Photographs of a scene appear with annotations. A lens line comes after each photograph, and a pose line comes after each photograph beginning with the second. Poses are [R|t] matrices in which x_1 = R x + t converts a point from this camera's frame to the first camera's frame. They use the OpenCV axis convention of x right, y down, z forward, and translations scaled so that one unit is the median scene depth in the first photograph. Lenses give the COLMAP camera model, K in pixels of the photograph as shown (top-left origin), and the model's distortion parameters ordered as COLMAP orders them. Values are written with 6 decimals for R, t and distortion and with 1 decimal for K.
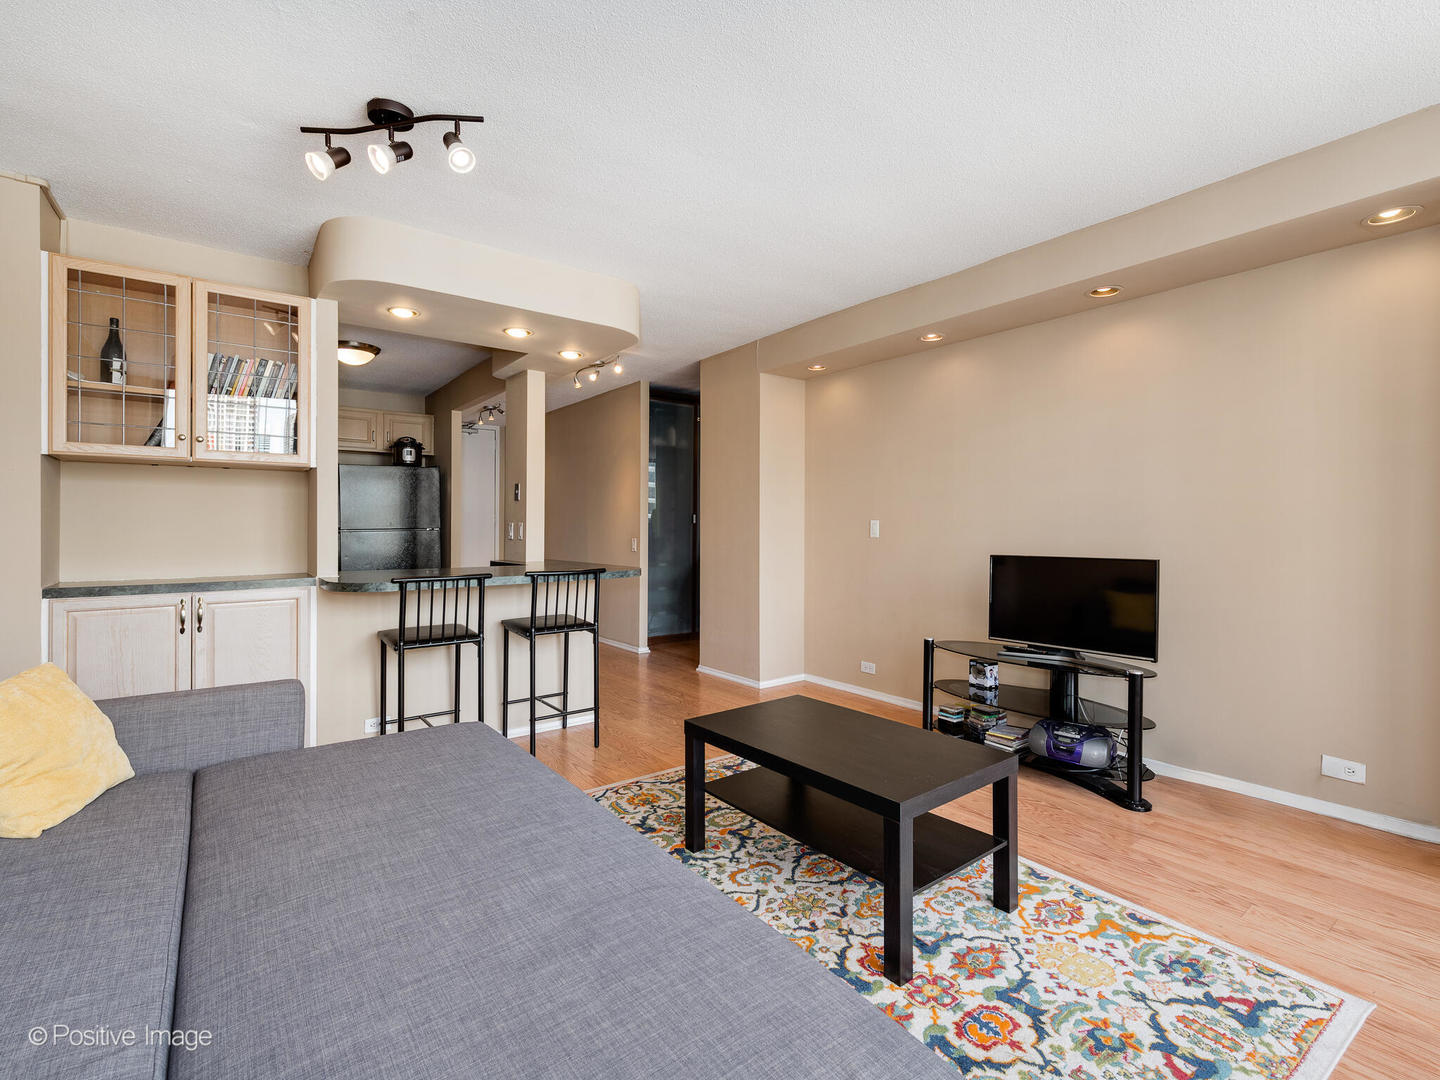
lens RADIAL K [[647.5, 0, 714.0], [0, 647.5, 548.9], [0, 0, 1]] dist [0.010004, -0.000570]
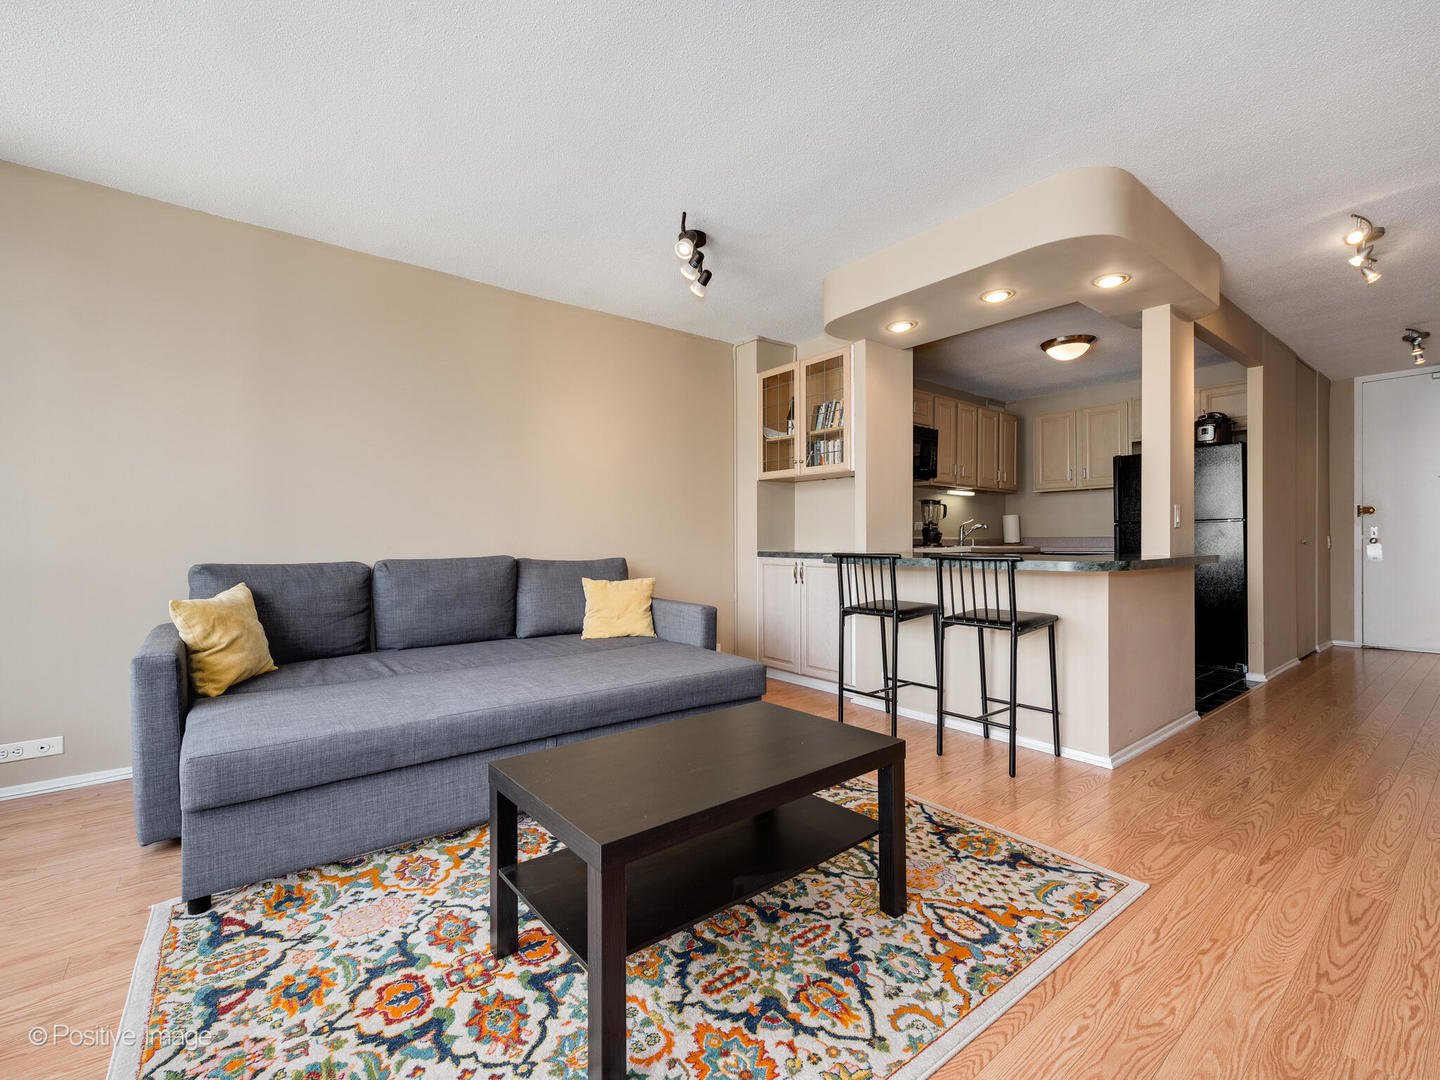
lens RADIAL K [[647.5, 0, 711.8], [0, 647.5, 541.1], [0, 0, 1]] dist [0.010004, -0.000570]
pose [[0.040427, 0.008502, -0.999146, 1.385874], [-0.032462, 0.999447, 0.007192, 0.037105], [0.998655, 0.032143, 0.040681, 1.293073]]
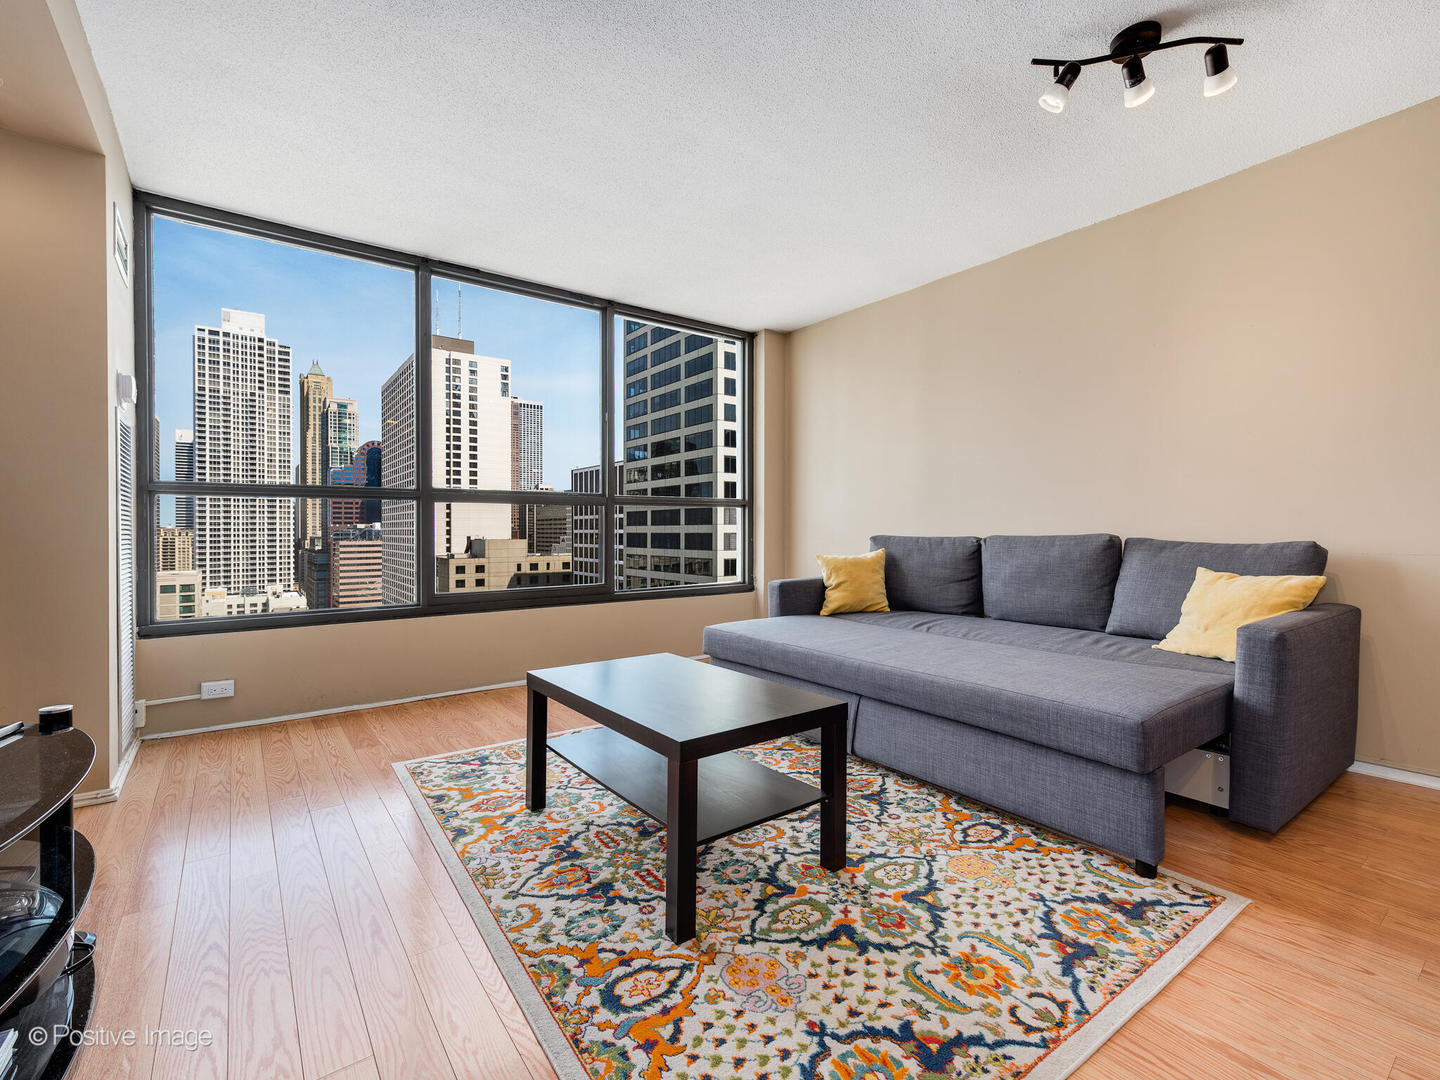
lens RADIAL K [[647.5, 0, 717.6], [0, 647.5, 534.2], [0, 0, 1]] dist [0.010004, -0.000570]
pose [[-0.999969, 0.007609, 0.001947, 0.159915], [0.007680, 0.999192, 0.039456, 0.044065], [-0.001646, 0.039470, -0.999219, 2.676901]]
